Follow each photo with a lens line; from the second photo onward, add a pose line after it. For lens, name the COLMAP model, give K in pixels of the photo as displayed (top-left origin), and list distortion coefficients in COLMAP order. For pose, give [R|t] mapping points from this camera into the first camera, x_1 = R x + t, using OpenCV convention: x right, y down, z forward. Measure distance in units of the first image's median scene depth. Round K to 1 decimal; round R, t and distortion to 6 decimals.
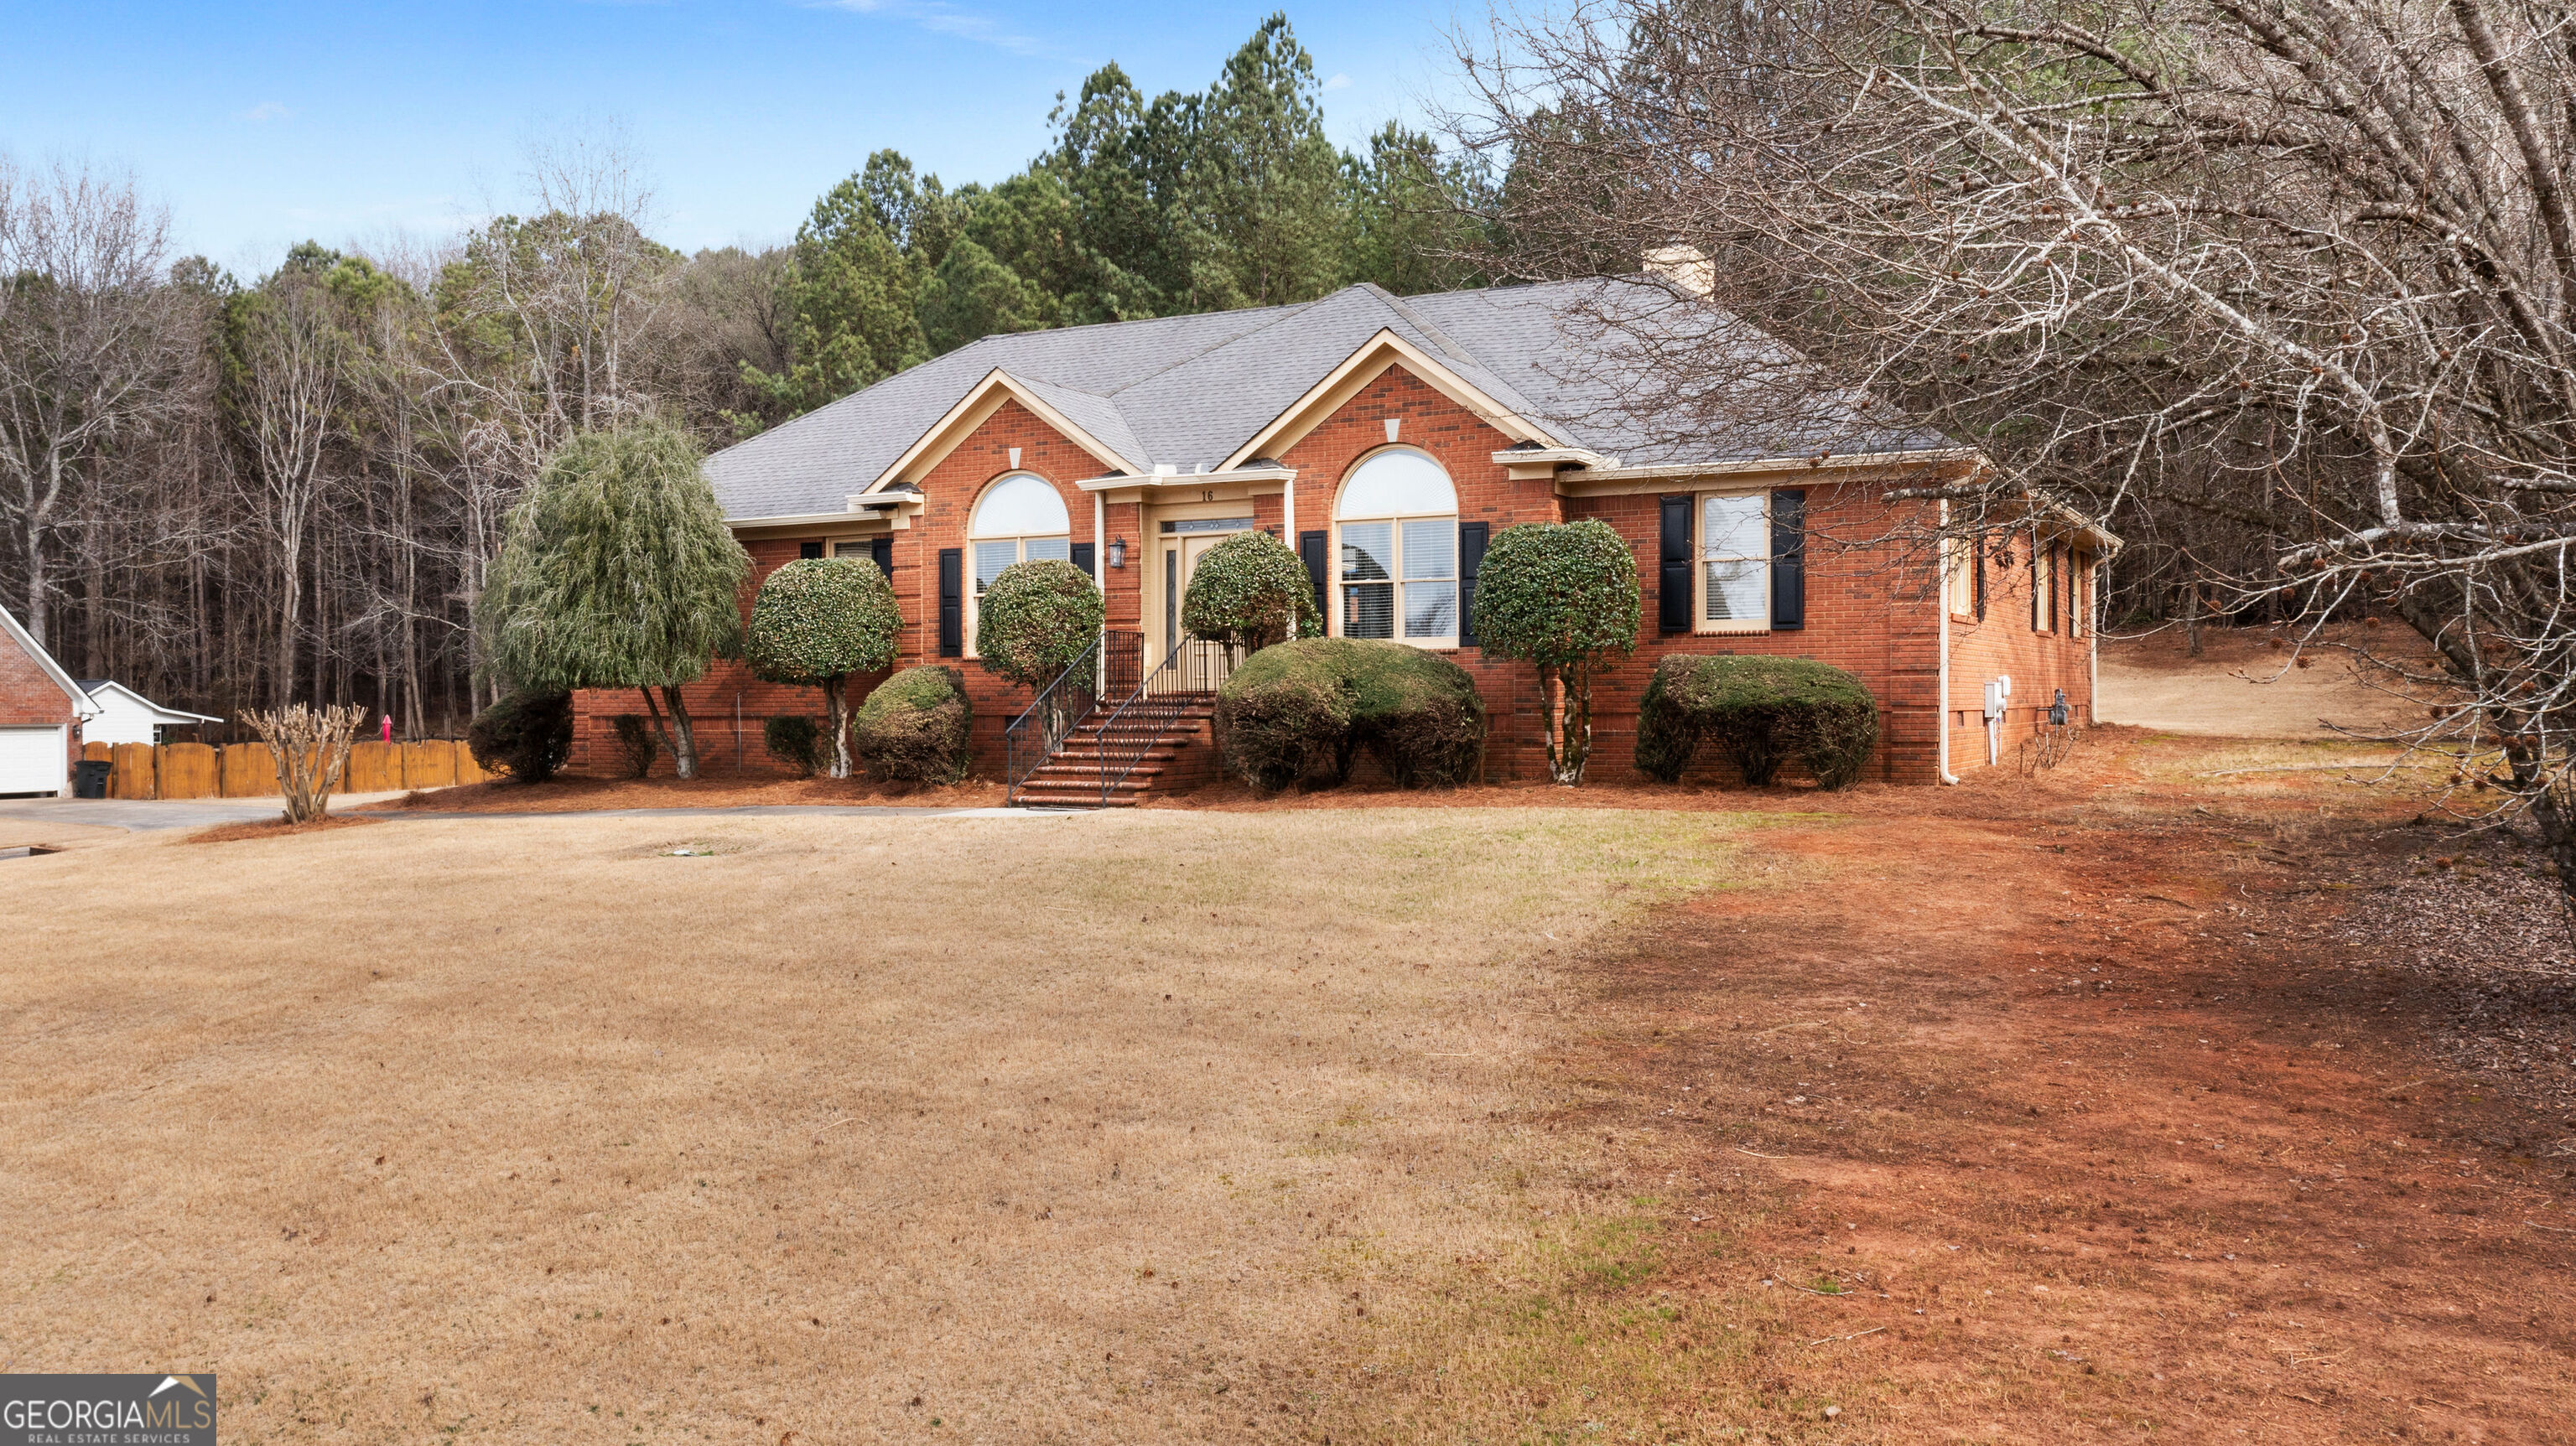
lens RADIAL K [[2070.9, 0, 1288.0], [0, 2070.9, 723.0], [0, 0, 1]] dist [-0.003026, -0.000214]
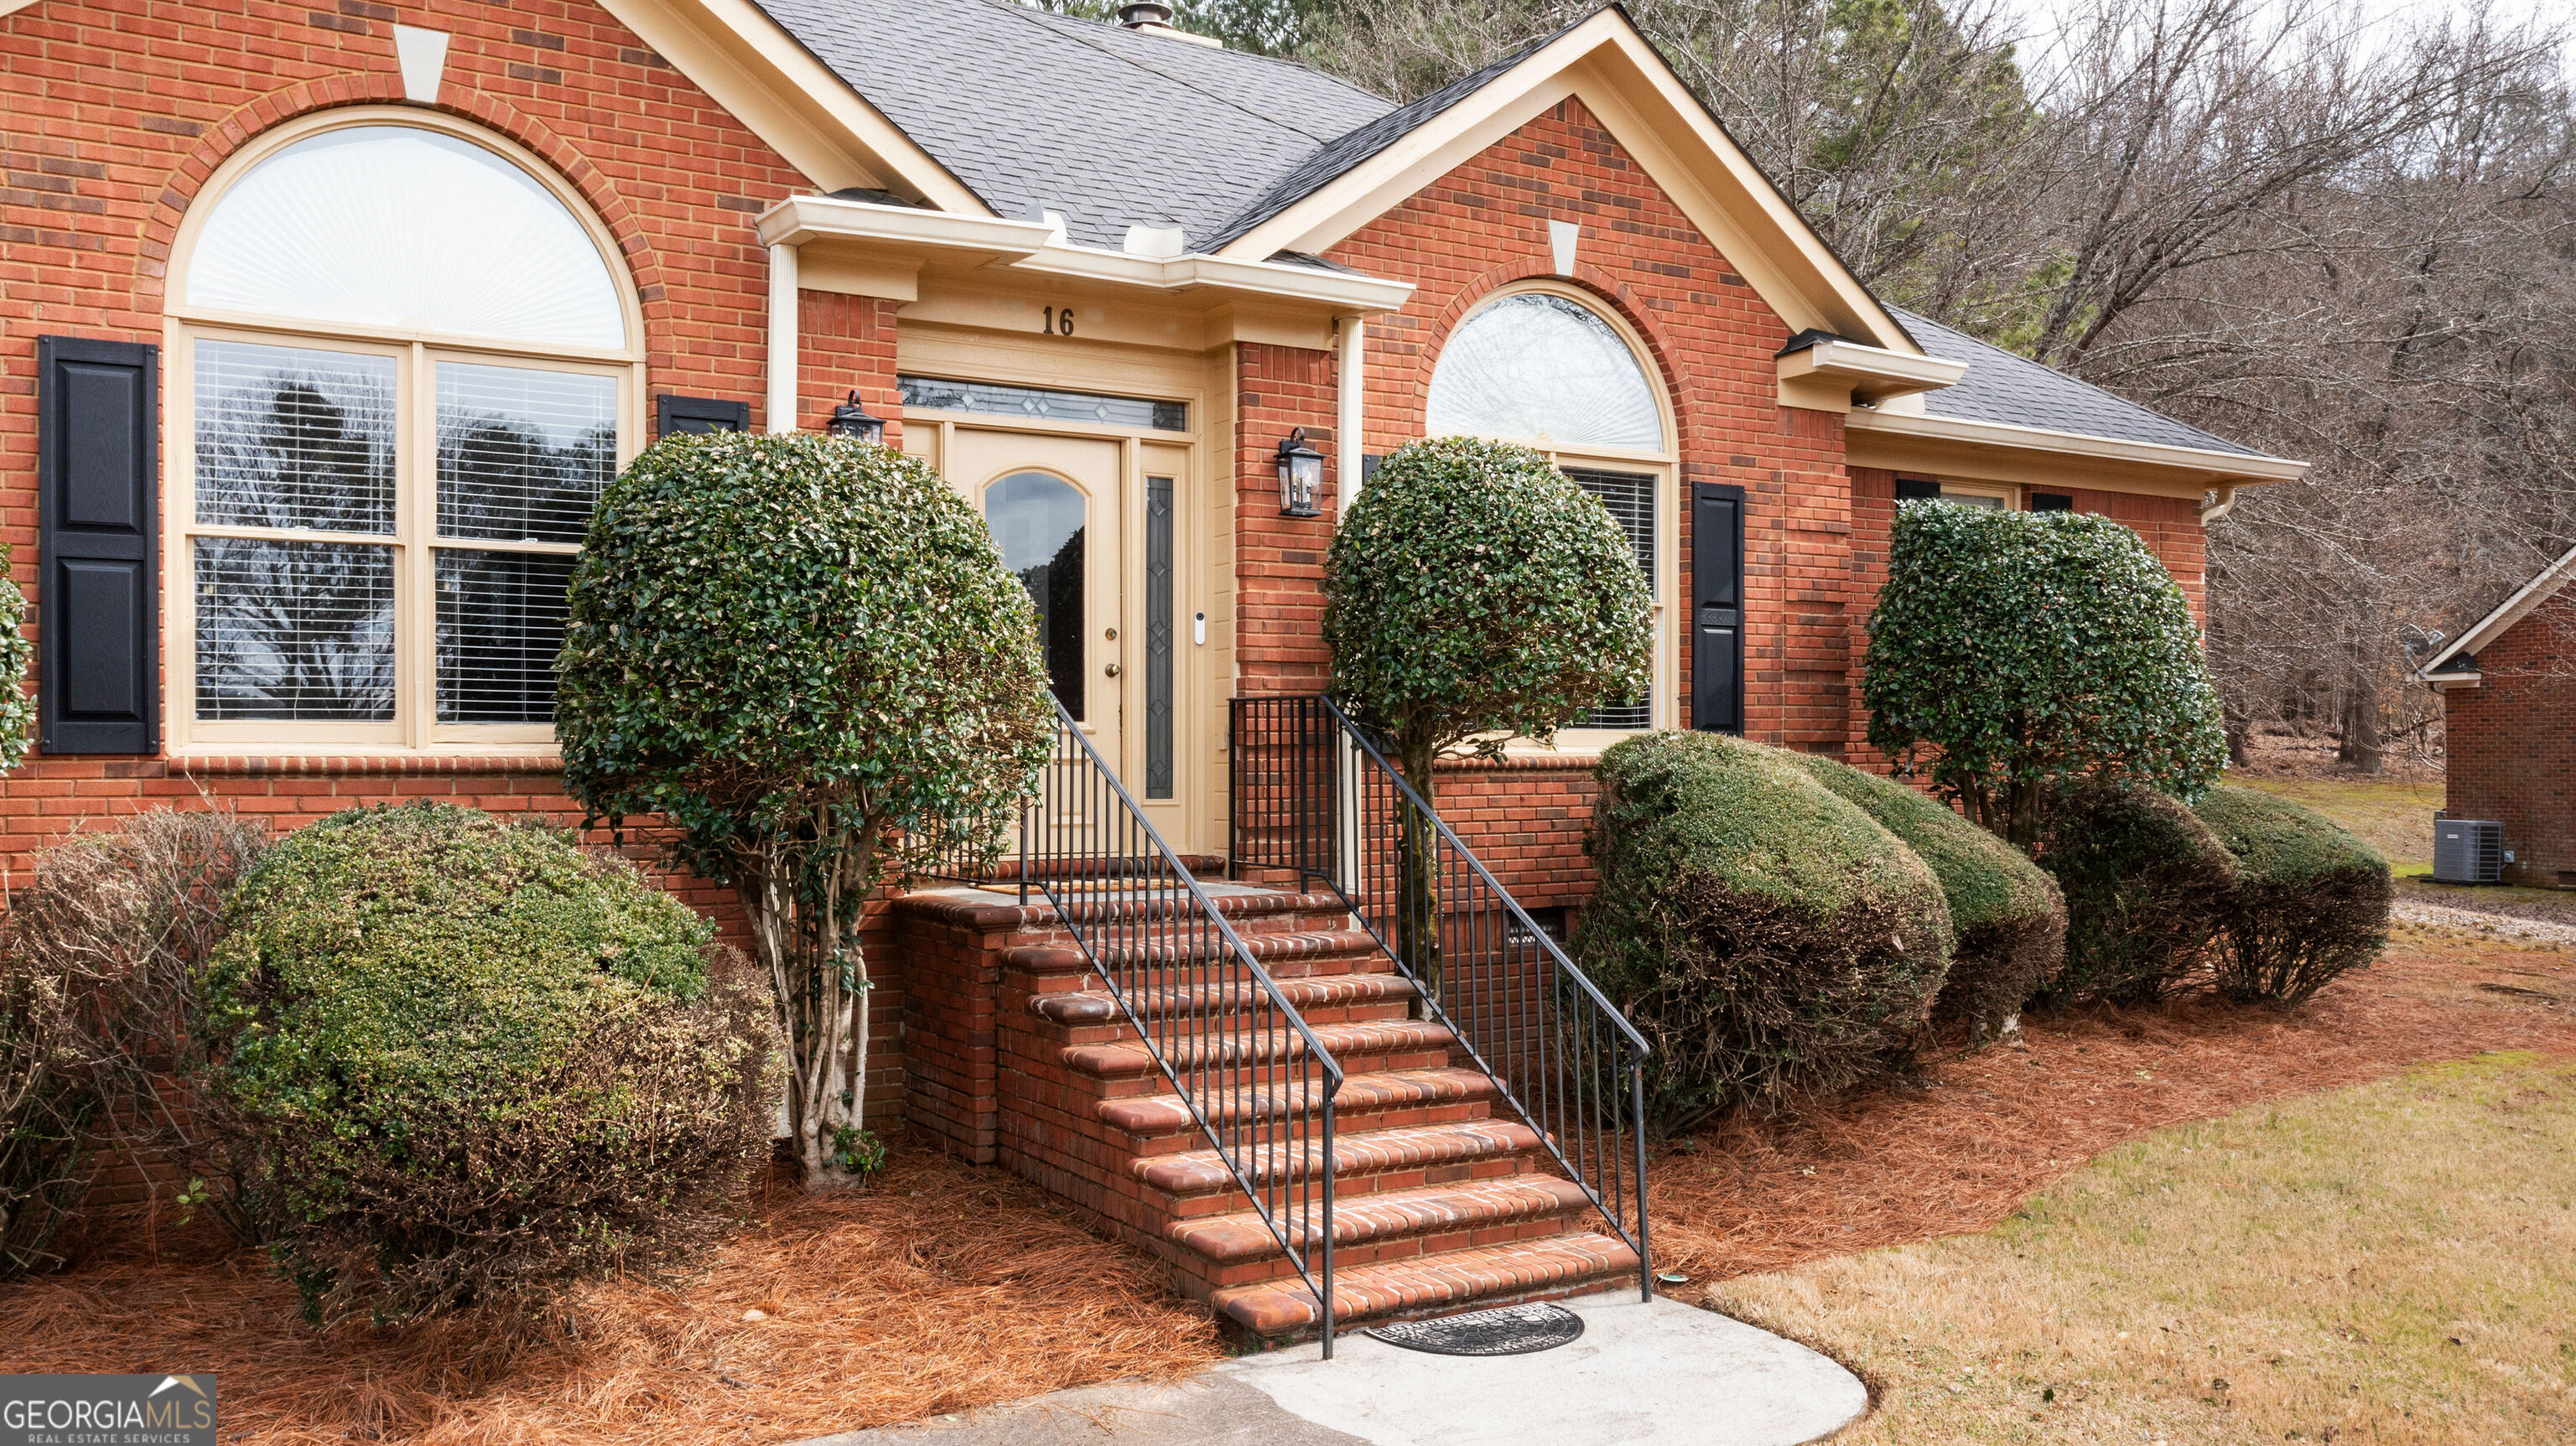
lens RADIAL K [[2098.7, 0, 1292.4], [0, 2098.7, 762.1], [0, 0, 1]] dist [0.004478, 0.001420]
pose [[0.497934, -0.001969, 0.867213, -0.327065], [0.003364, 0.999994, 0.000339, -0.031704], [-0.867208, 0.002749, 0.497938, 0.760687]]
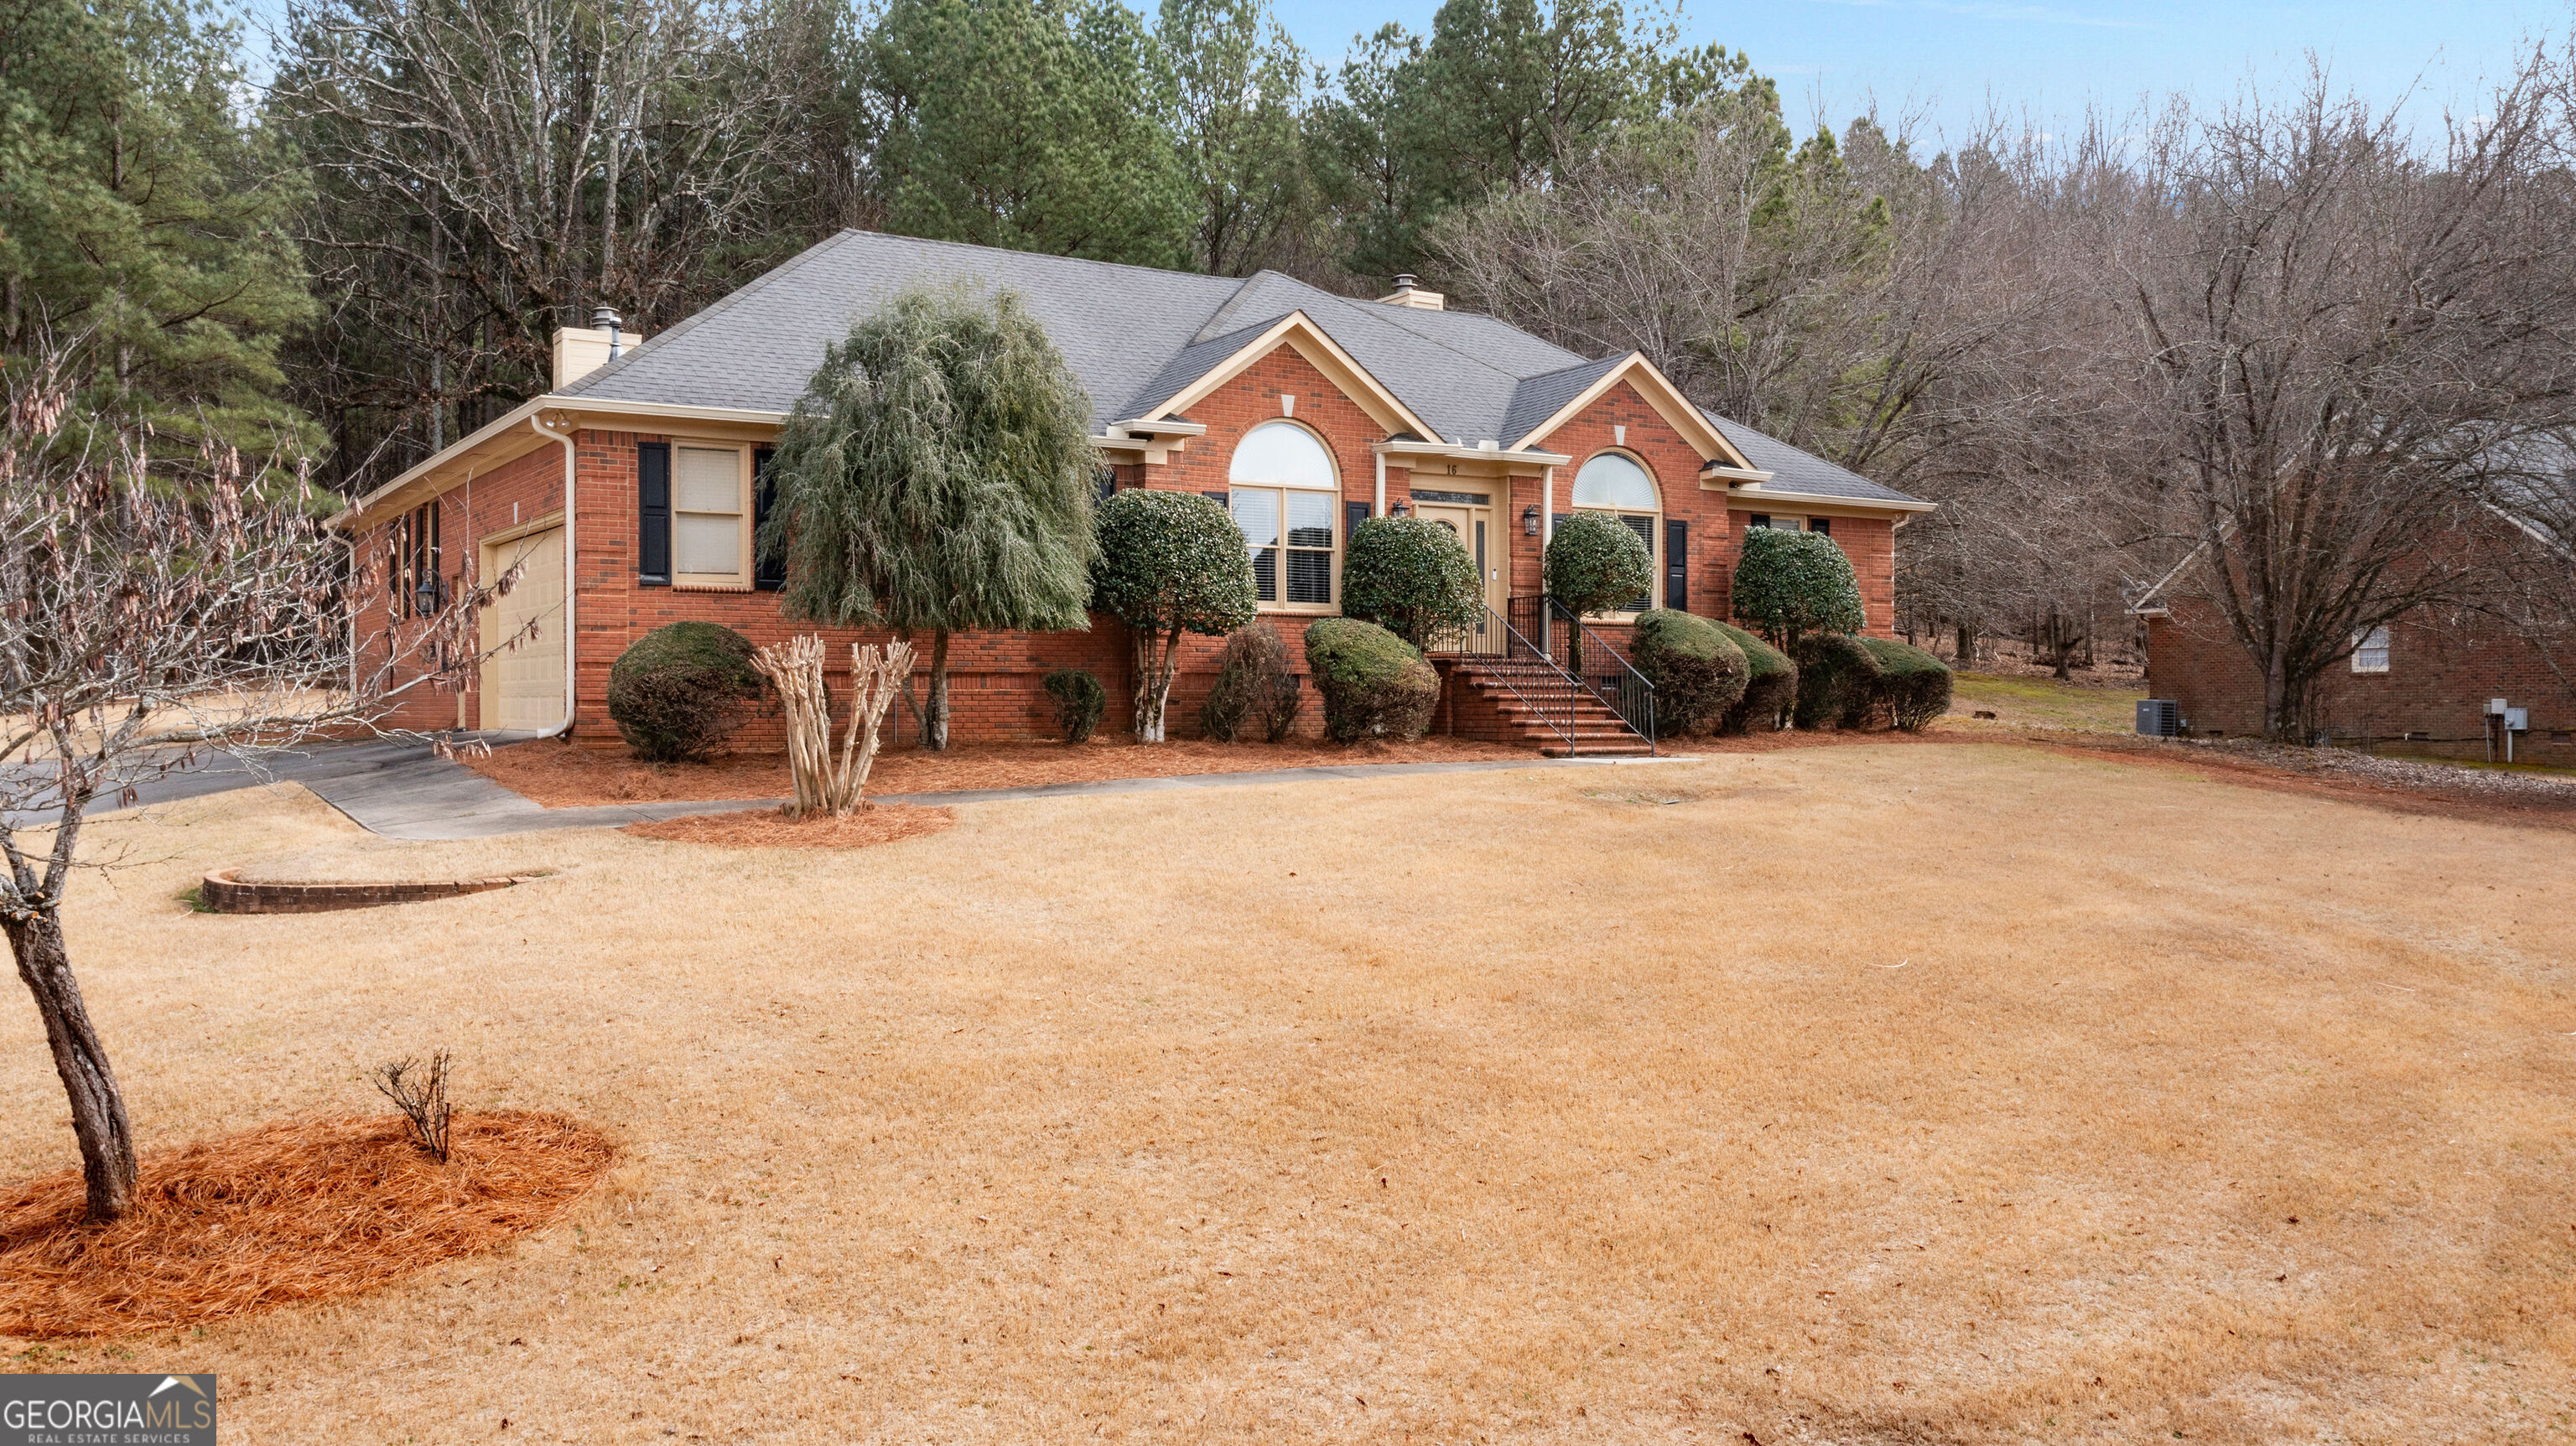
lens RADIAL K [[2070.9, 0, 1288.0], [0, 2070.9, 723.0], [0, 0, 1]] dist [-0.003026, -0.000214]
pose [[0.496387, -0.003670, 0.868094, -0.976146], [0.004335, 0.999989, 0.001749, 0.017812], [-0.868091, 0.002895, 0.496397, 0.530182]]
